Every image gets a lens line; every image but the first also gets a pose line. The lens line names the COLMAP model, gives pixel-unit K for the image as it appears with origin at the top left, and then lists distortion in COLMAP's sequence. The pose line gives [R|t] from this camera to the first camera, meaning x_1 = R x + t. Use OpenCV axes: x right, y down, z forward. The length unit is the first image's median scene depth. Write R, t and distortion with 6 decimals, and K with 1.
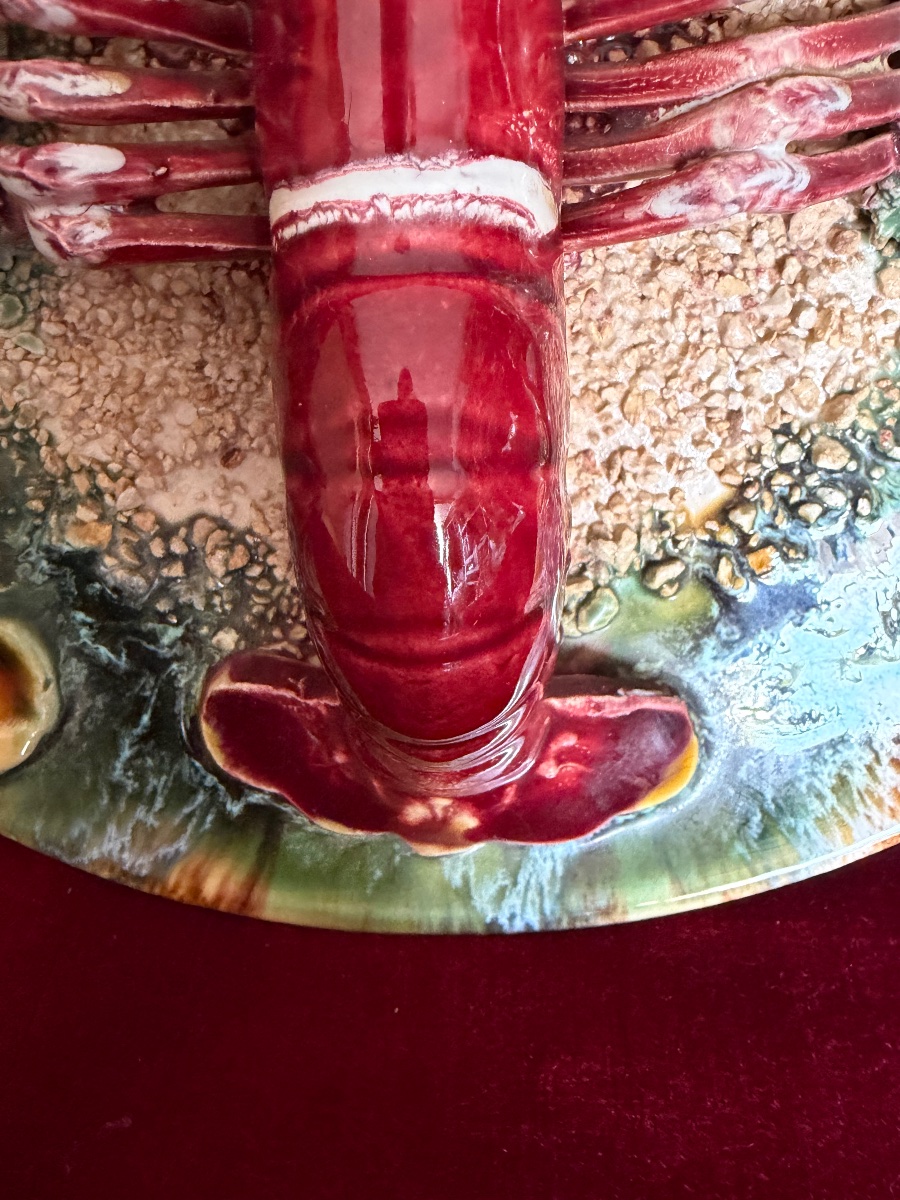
lens RADIAL K [[942.2, 0, 445.4], [0, 942.2, 502.5], [0, 0, 1]] dist [-0.003894, 0.007846]
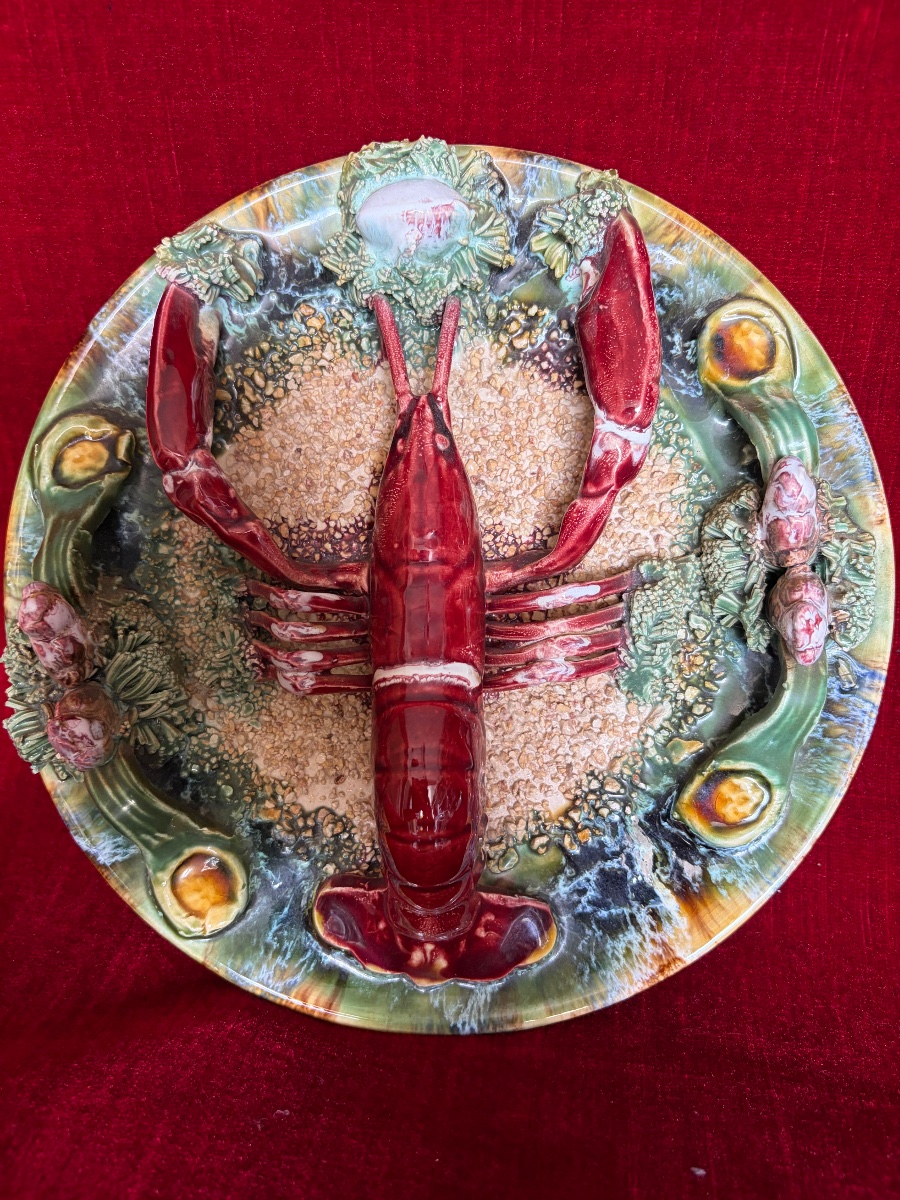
lens RADIAL K [[952.5, 0, 456.3], [0, 952.5, 595.2], [0, 0, 1]] dist [0.089365, -0.345982]
pose [[0.999532, 0.028734, -0.010527, 0.053018], [-0.030599, 0.943576, -0.329741, 0.270389], [0.000458, 0.329908, 0.944013, -1.222830]]
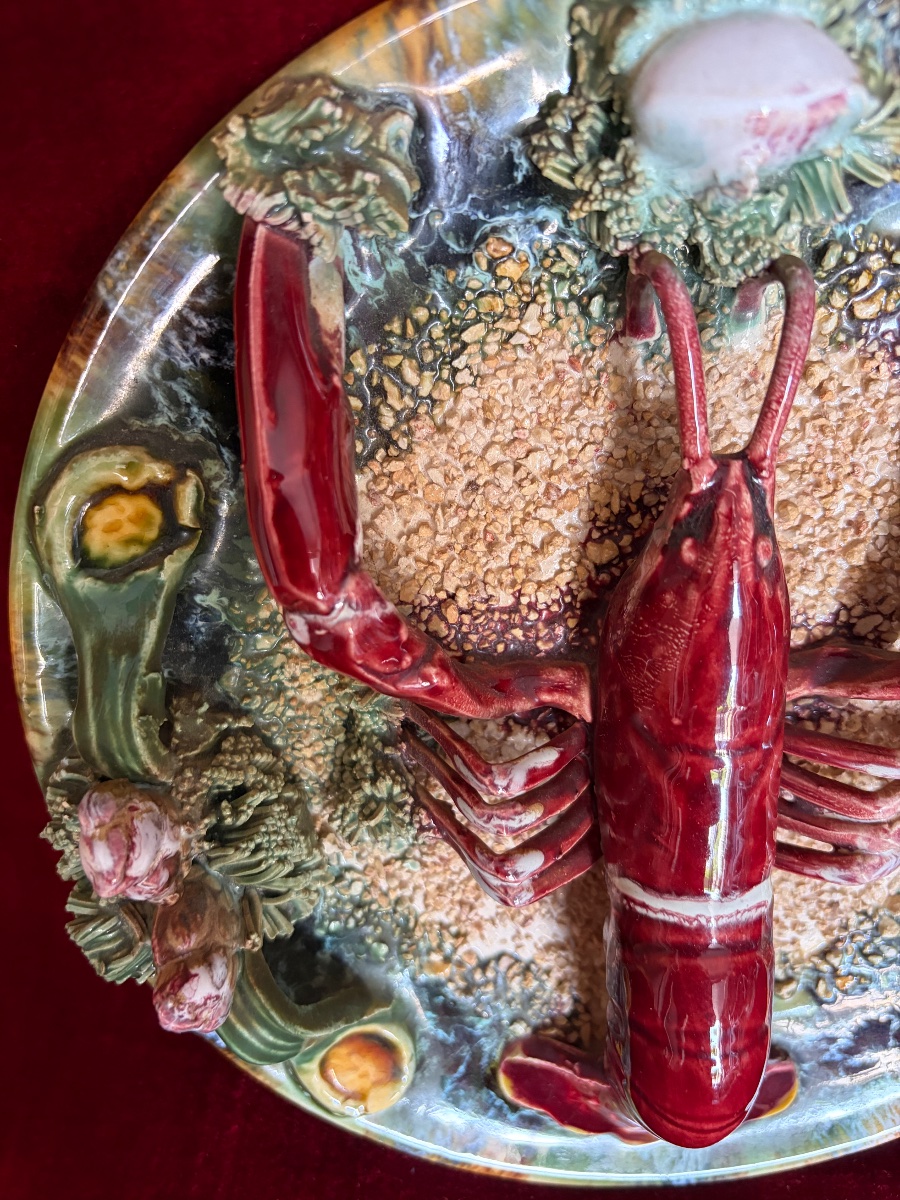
lens RADIAL K [[969.5, 0, 458.5], [0, 969.5, 605.0], [0, 0, 1]] dist [-0.016821, 0.000930]
pose [[0.997870, 0.012594, 0.064013, -0.459738], [-0.018092, 0.996128, 0.086038, -0.733206], [-0.062682, -0.087013, 0.994233, -0.592150]]
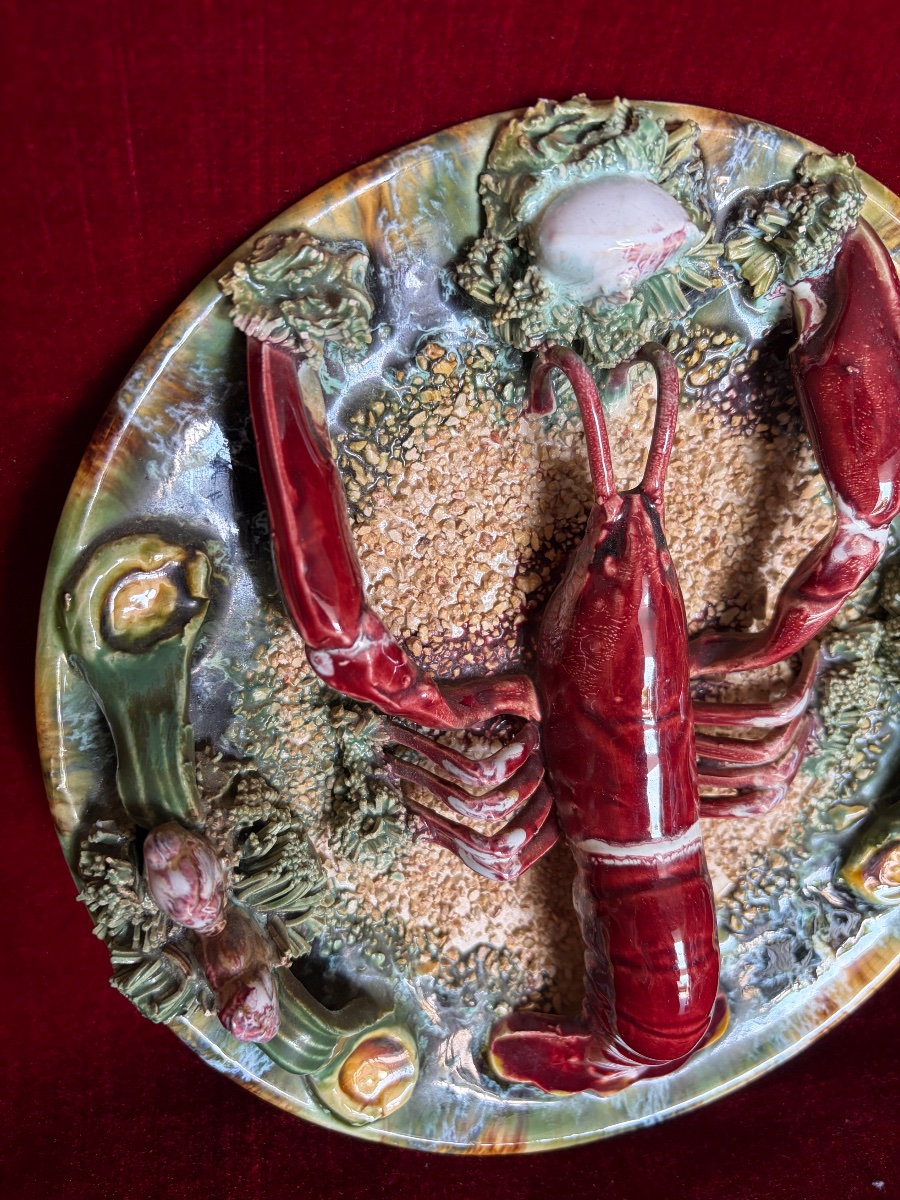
lens RADIAL K [[949.0, 0, 455.0], [0, 949.0, 603.0], [0, 0, 1]] dist [-0.000898, -0.008407]
pose [[0.954441, -0.100138, 0.281094, -0.780763], [0.107335, 0.994170, -0.010284, -0.652587], [-0.278426, 0.039986, 0.959625, -0.814828]]
